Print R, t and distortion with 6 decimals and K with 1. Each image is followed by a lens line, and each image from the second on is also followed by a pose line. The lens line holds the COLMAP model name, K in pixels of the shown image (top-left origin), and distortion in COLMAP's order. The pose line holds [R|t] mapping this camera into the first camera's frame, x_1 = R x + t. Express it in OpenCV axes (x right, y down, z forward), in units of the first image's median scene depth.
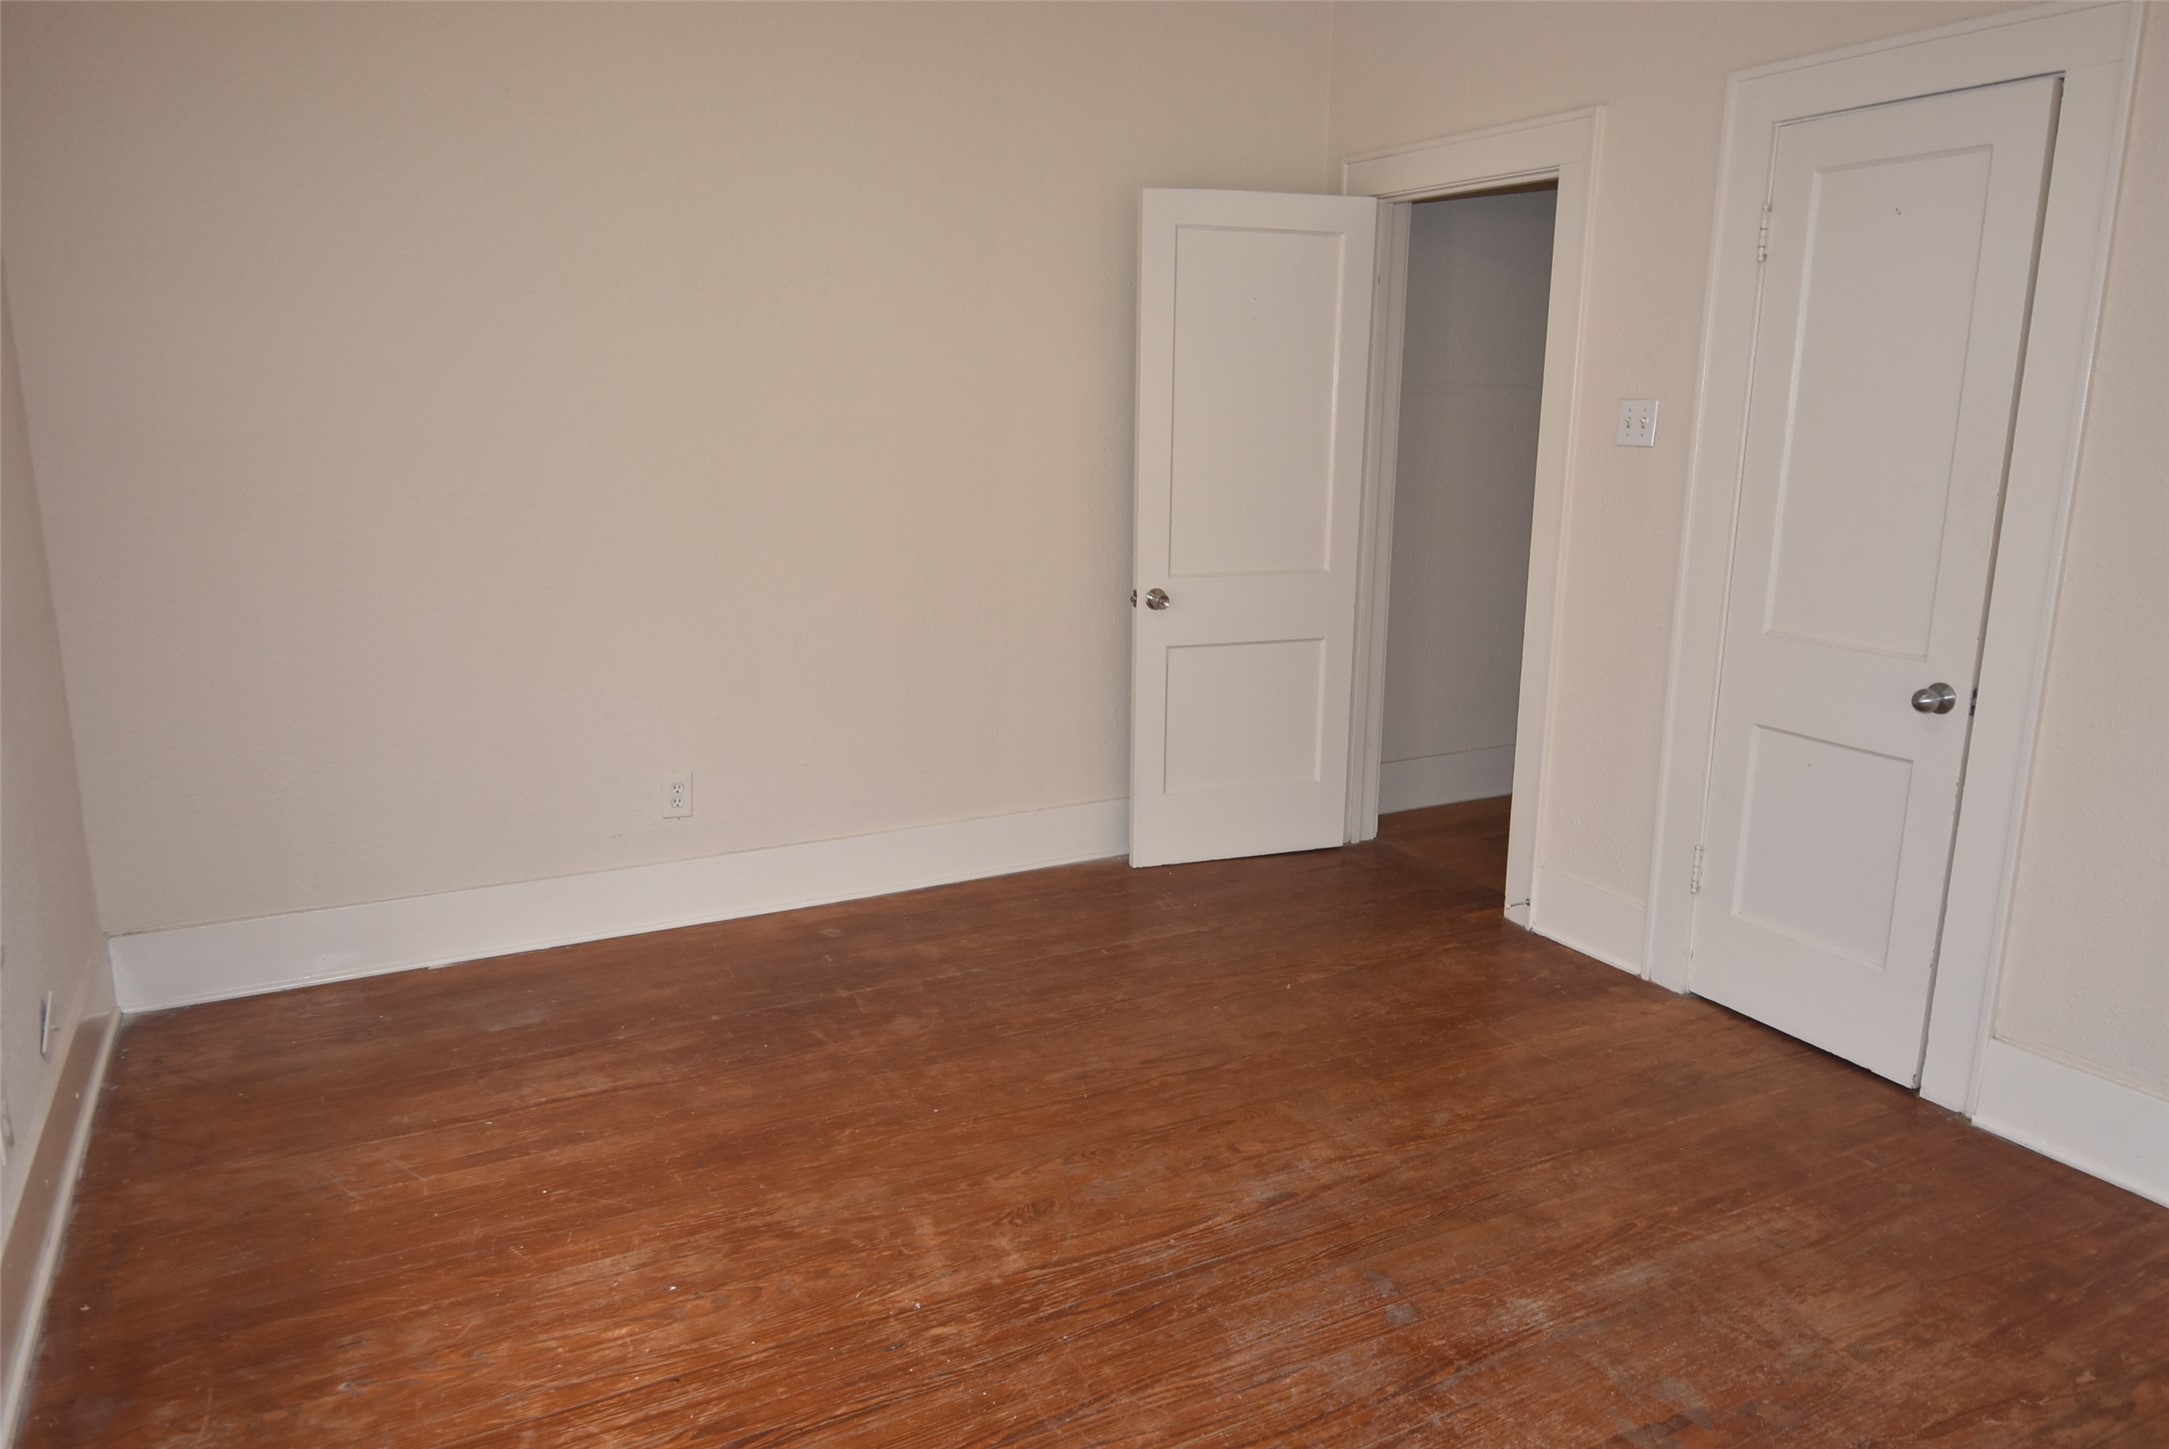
lens RADIAL K [[1452.2, 0, 1100.8], [0, 1452.2, 731.7], [0, 0, 1]] dist [0.056561, -0.063544]
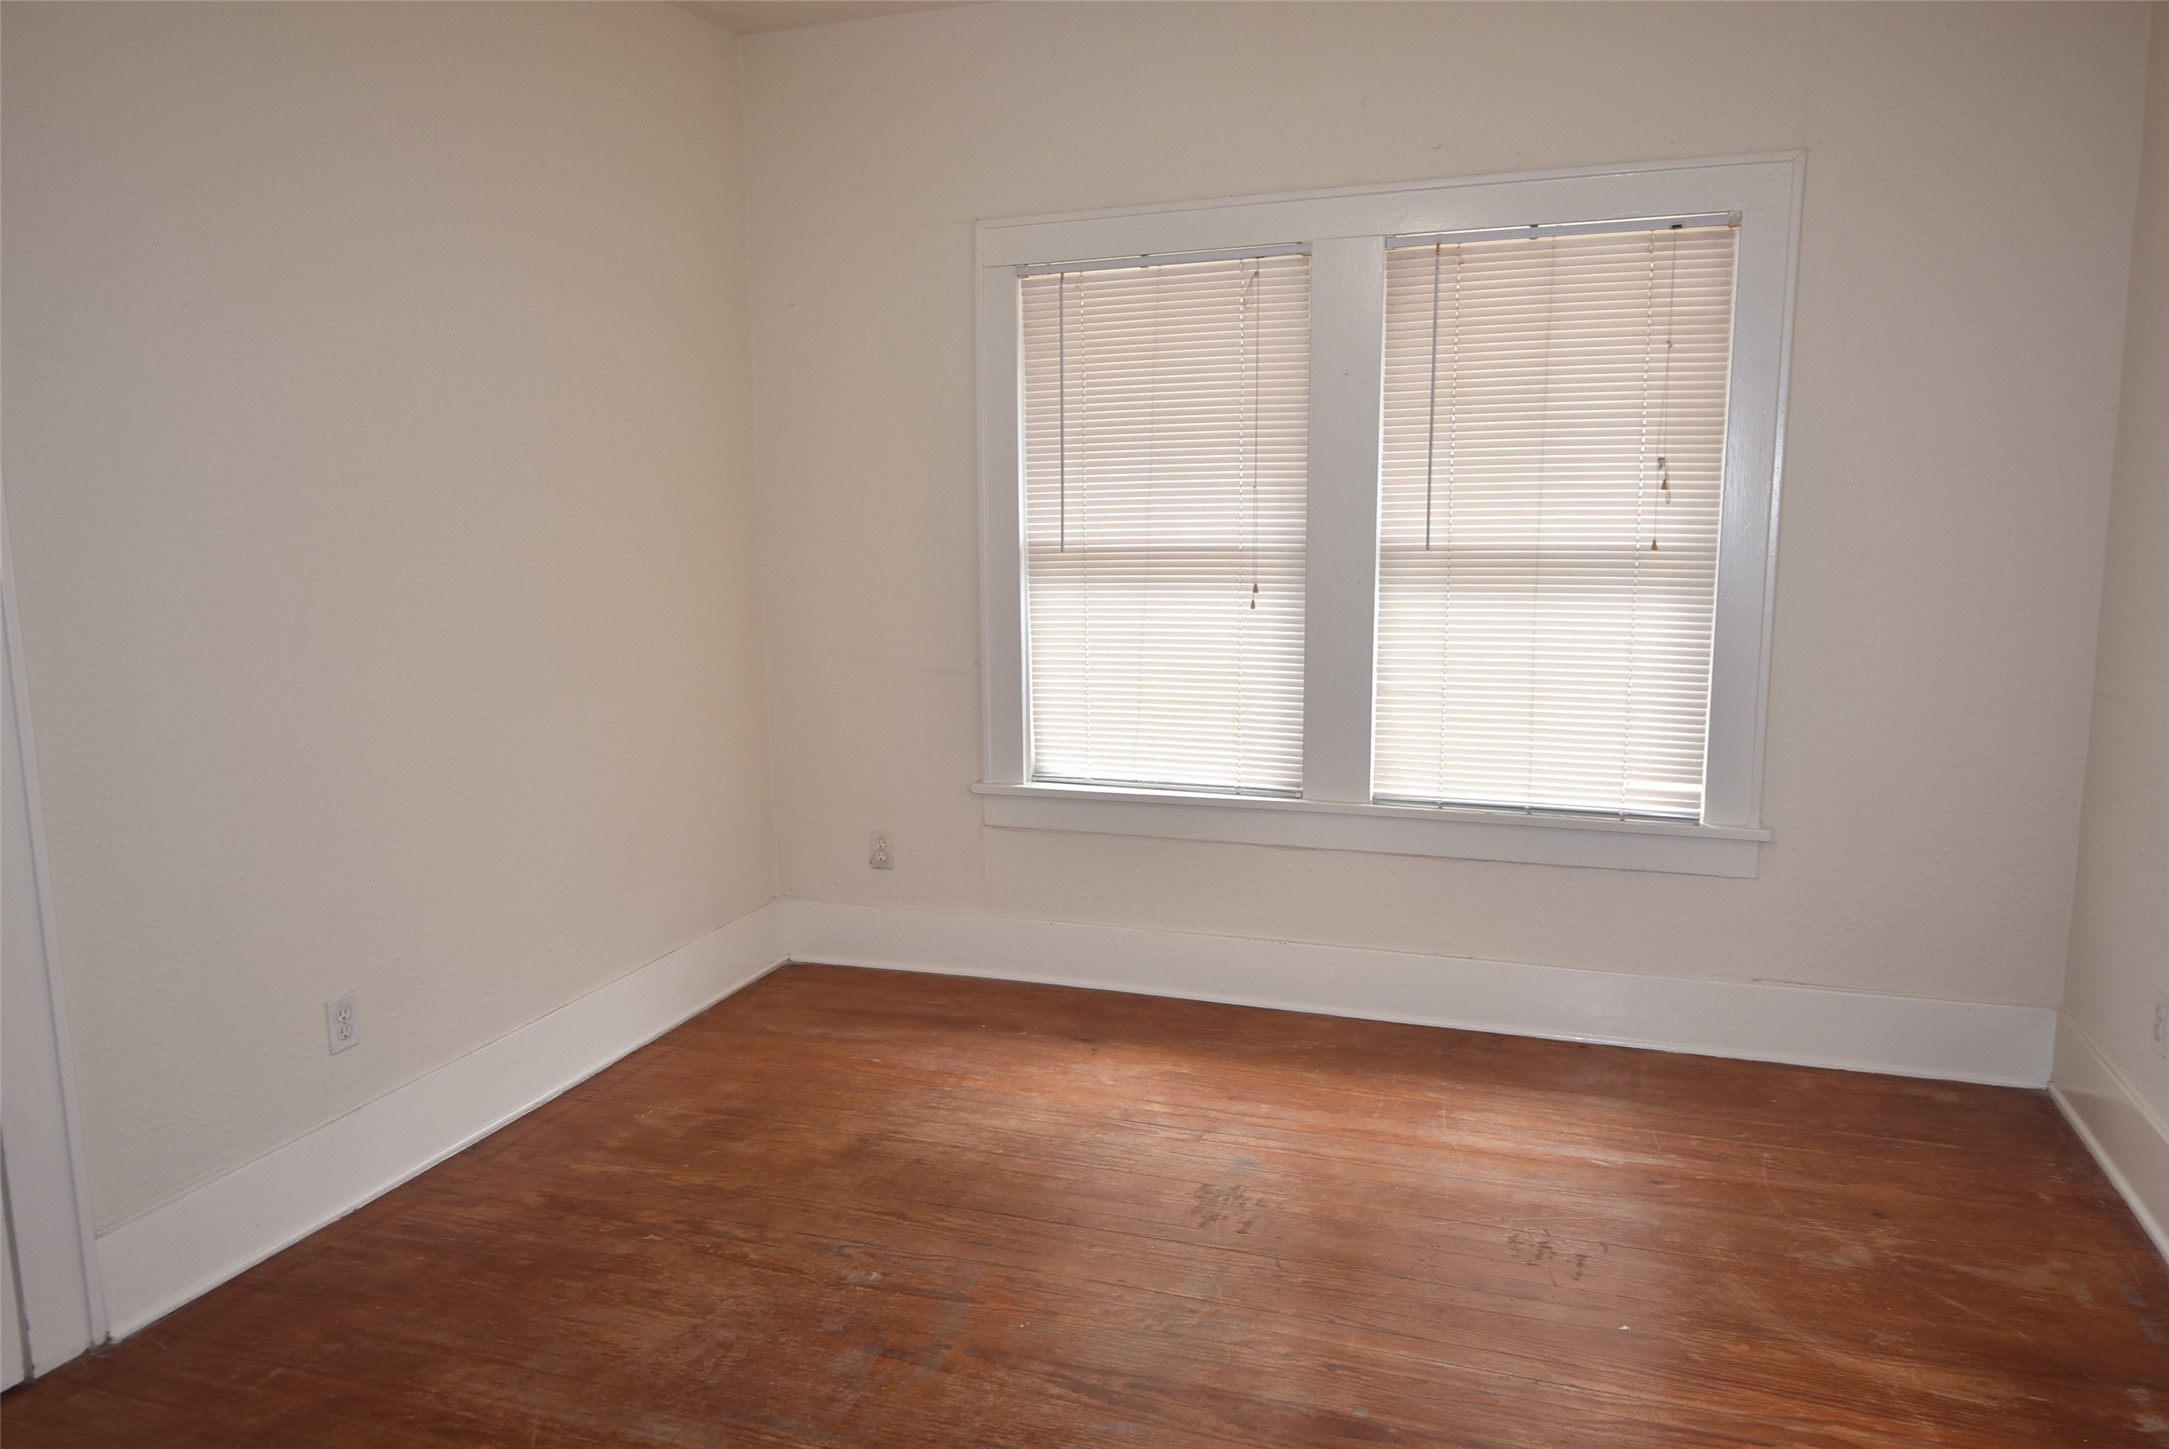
lens RADIAL K [[1452.2, 0, 1100.8], [0, 1452.2, 731.7], [0, 0, 1]] dist [0.056561, -0.063544]
pose [[-0.664718, -0.116803, 0.737907, -0.482958], [0.161783, 0.941761, 0.294808, -0.291584], [-0.729367, 0.315345, -0.607109, 1.319216]]
